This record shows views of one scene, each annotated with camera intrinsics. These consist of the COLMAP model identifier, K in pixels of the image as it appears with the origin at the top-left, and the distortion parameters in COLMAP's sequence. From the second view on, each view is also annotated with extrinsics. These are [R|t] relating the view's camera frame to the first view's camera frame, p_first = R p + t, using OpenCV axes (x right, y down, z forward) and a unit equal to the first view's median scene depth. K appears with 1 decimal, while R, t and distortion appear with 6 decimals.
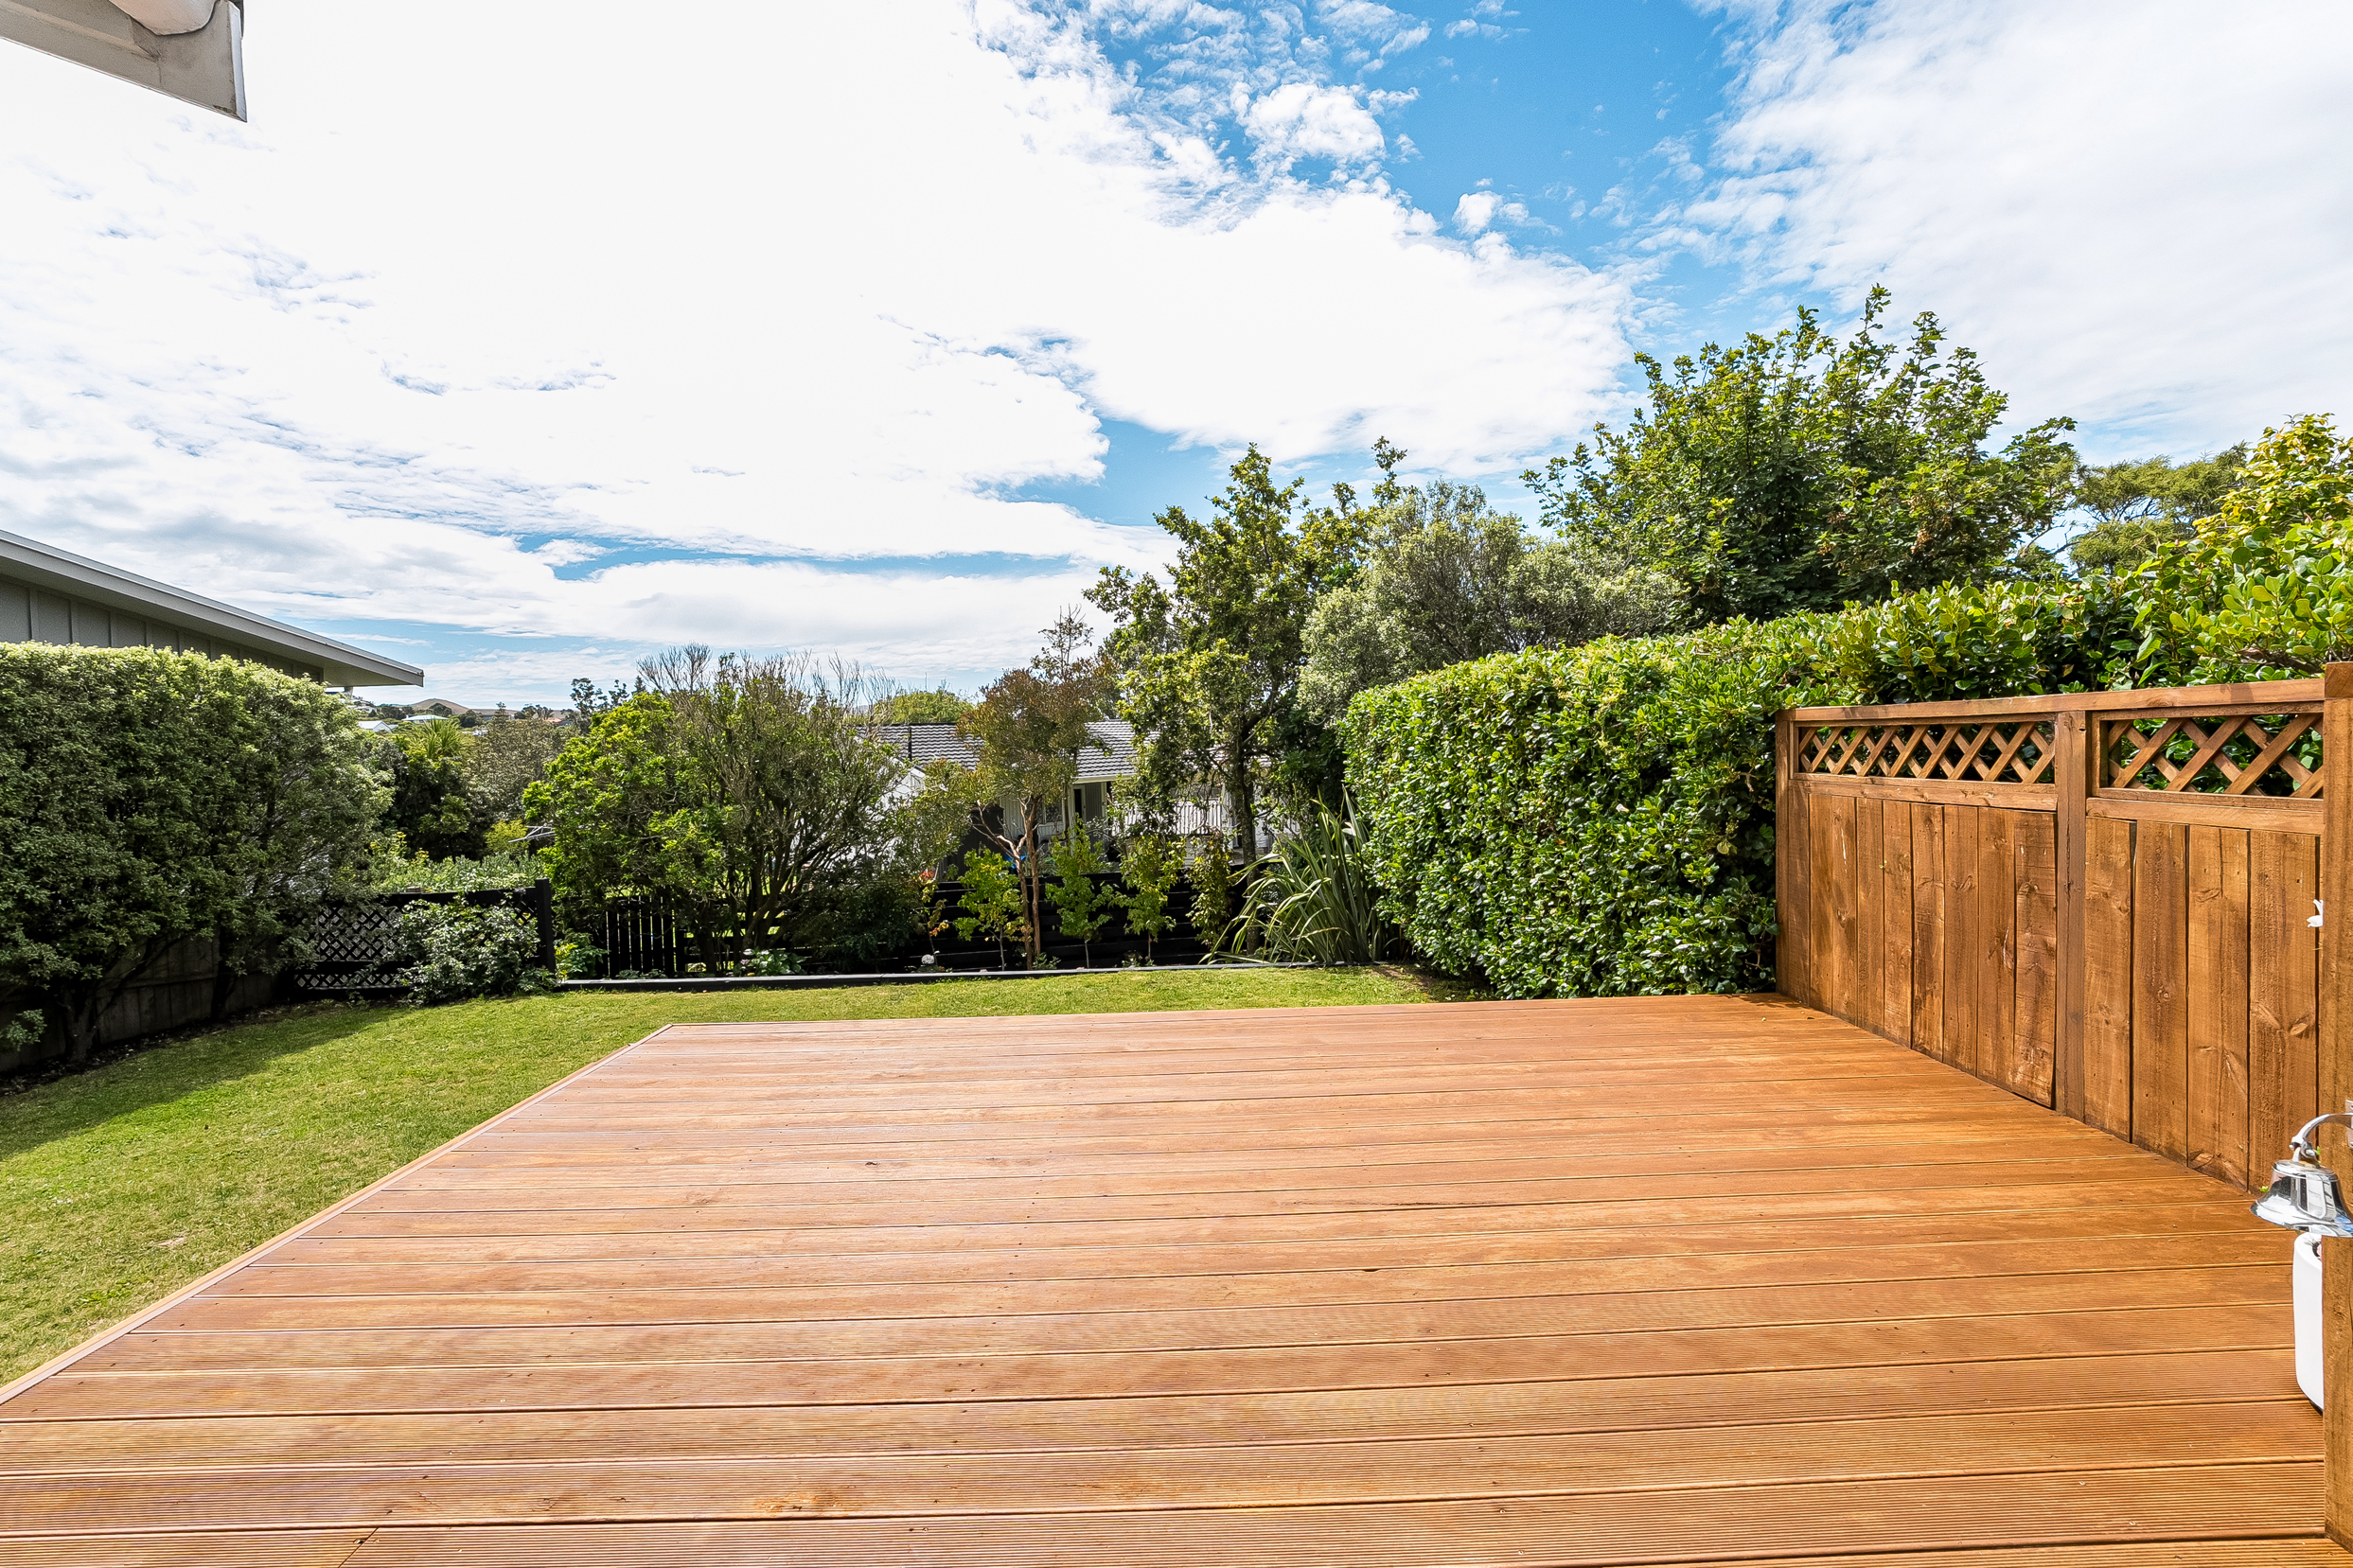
lens RADIAL K [[1064.4, 0, 1178.2], [0, 1064.4, 777.6], [0, 0, 1]] dist [-0.049128, 0.020476]
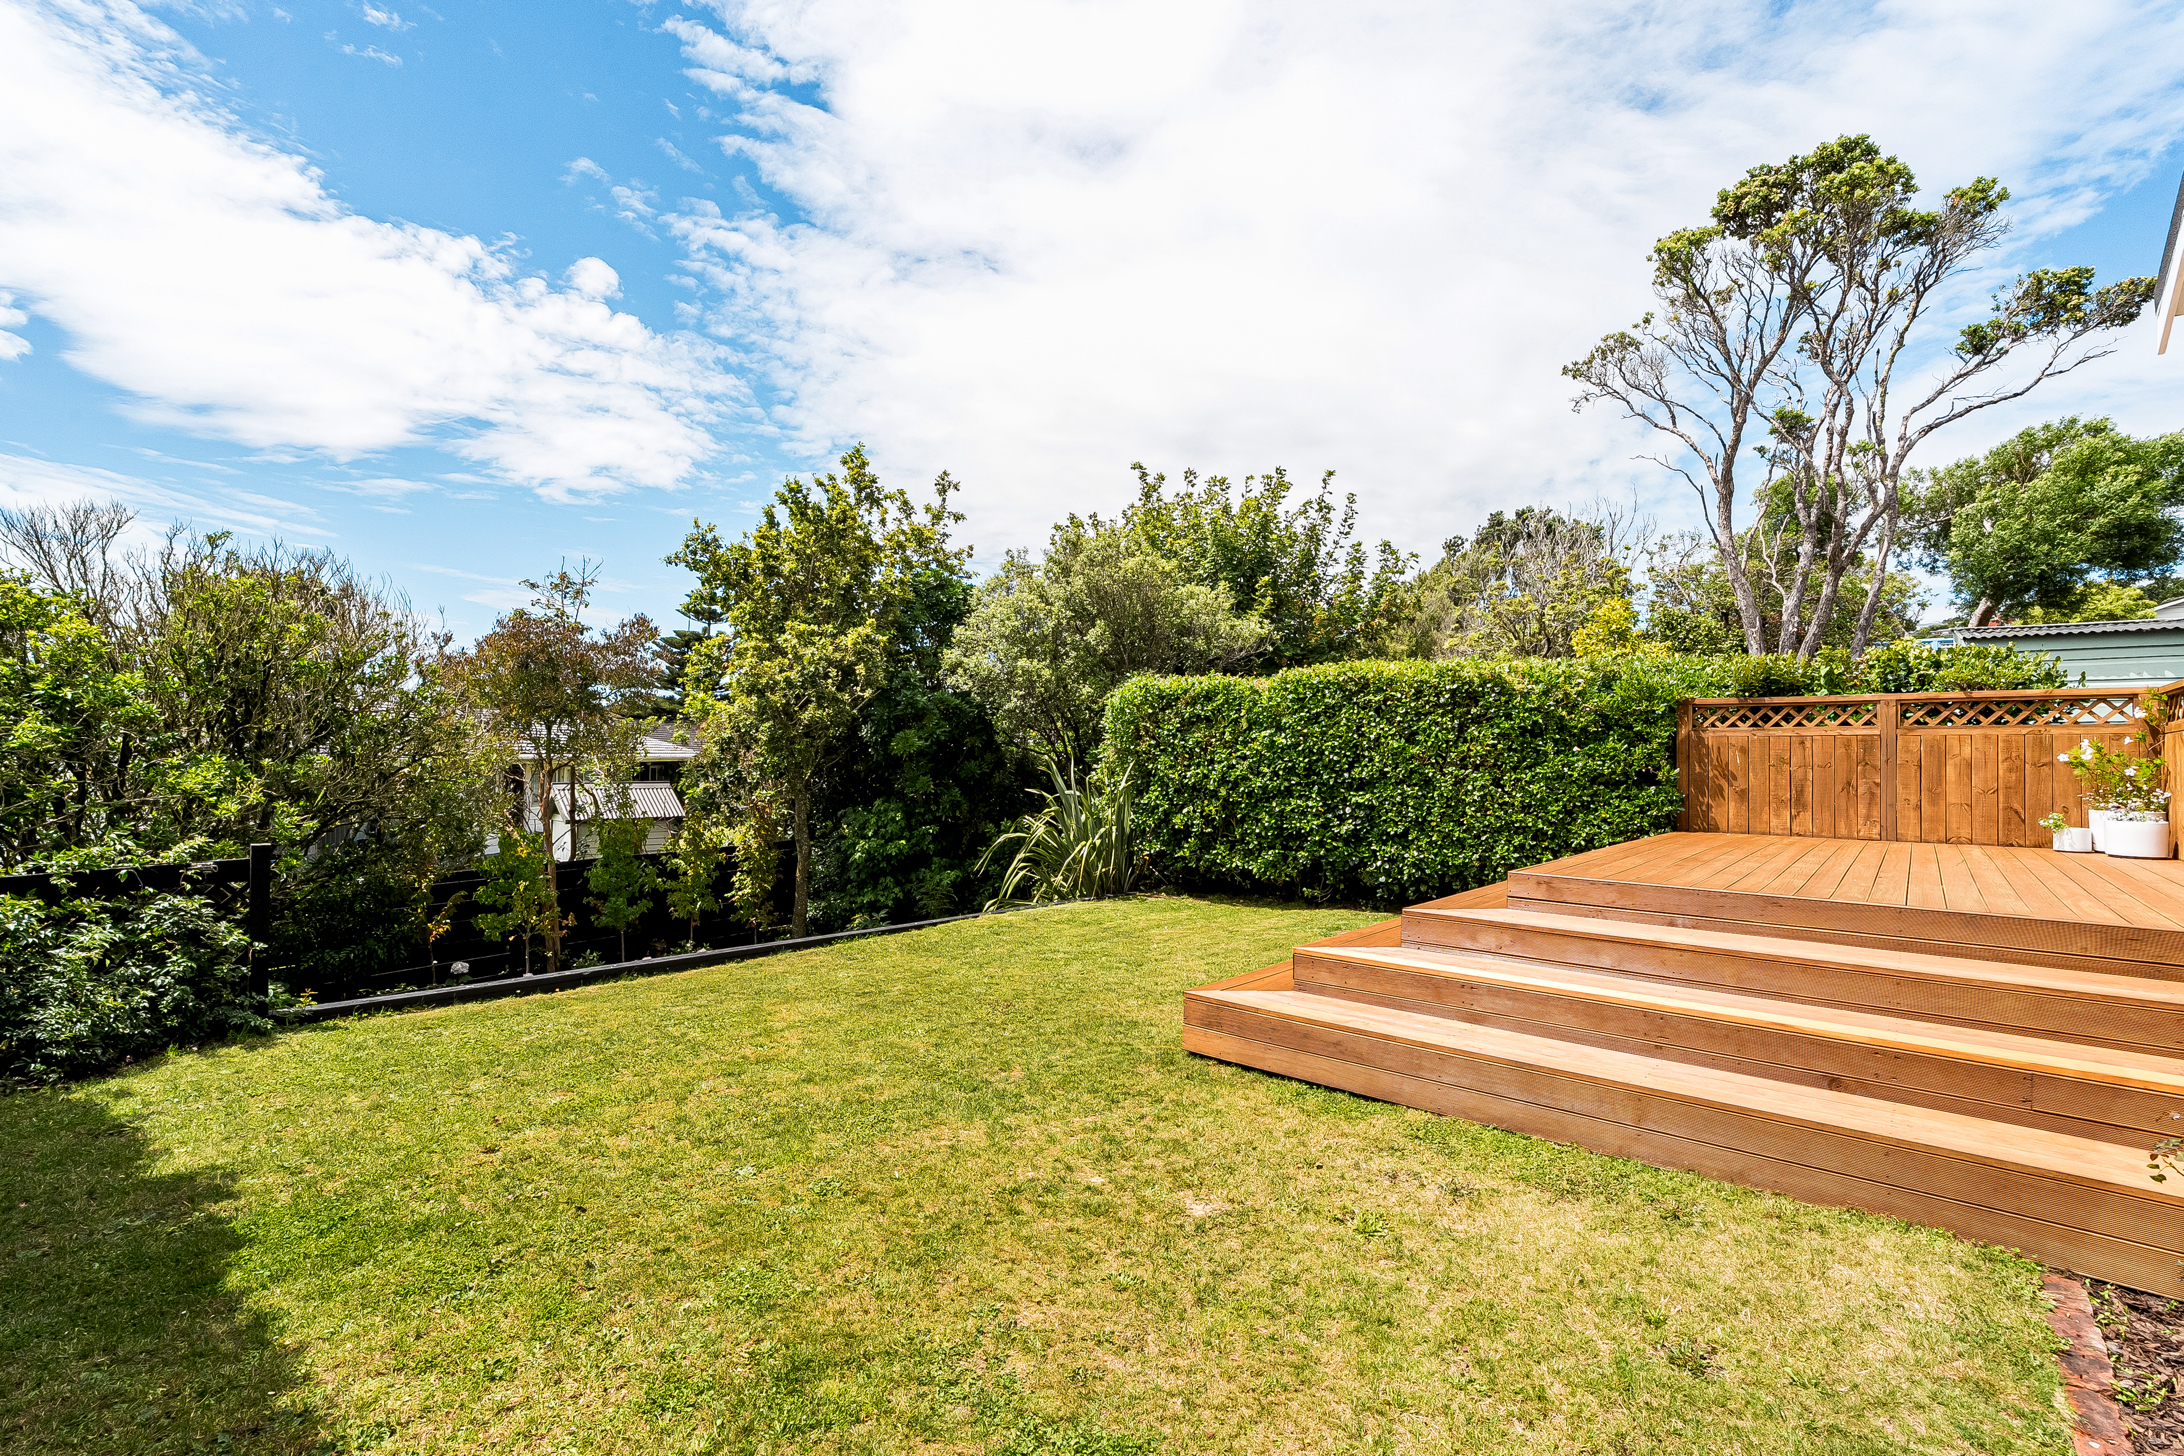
lens RADIAL K [[994.5, 0, 1087.9], [0, 994.5, 741.4], [0, 0, 1]] dist [-0.052834, 0.021133]
pose [[0.646307, 0.054389, 0.761137, -2.062076], [-0.010138, 0.997981, -0.062705, 0.189017], [-0.763010, 0.032810, 0.645553, 0.742330]]
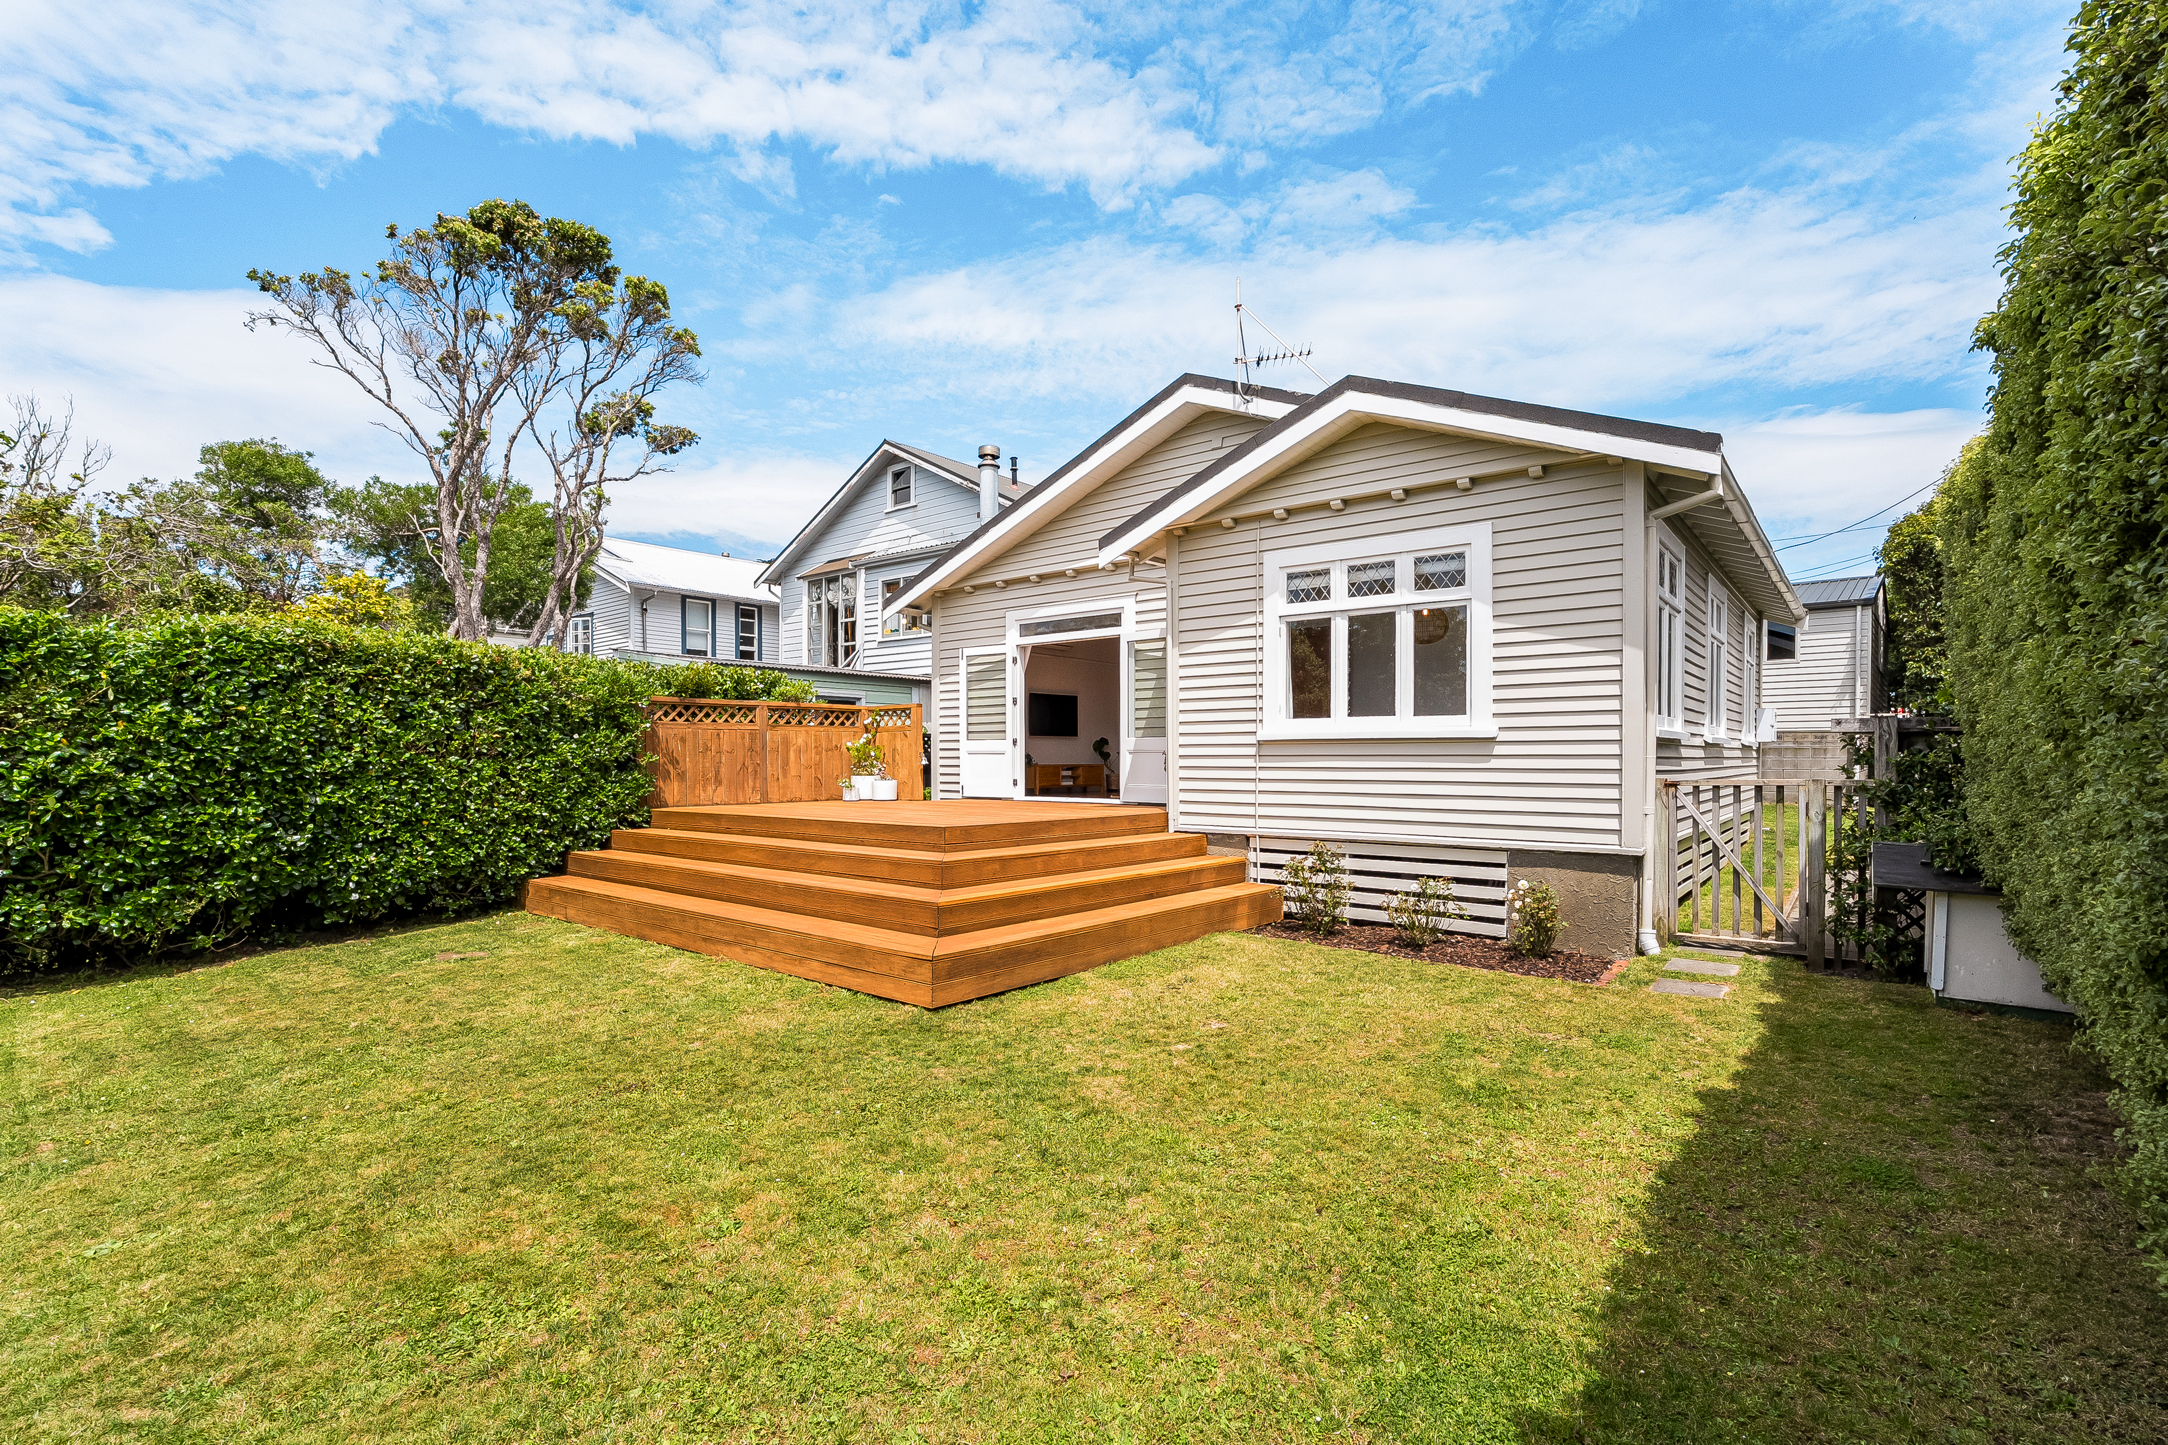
lens RADIAL K [[997.2, 0, 1083.8], [0, 997.2, 778.7], [0, 0, 1]] dist [-0.041084, 0.021834]
pose [[-0.780161, 0.020795, 0.625233, -2.053750], [0.045726, 0.998669, 0.023842, 0.148732], [-0.623905, 0.047190, -0.780074, 2.580933]]
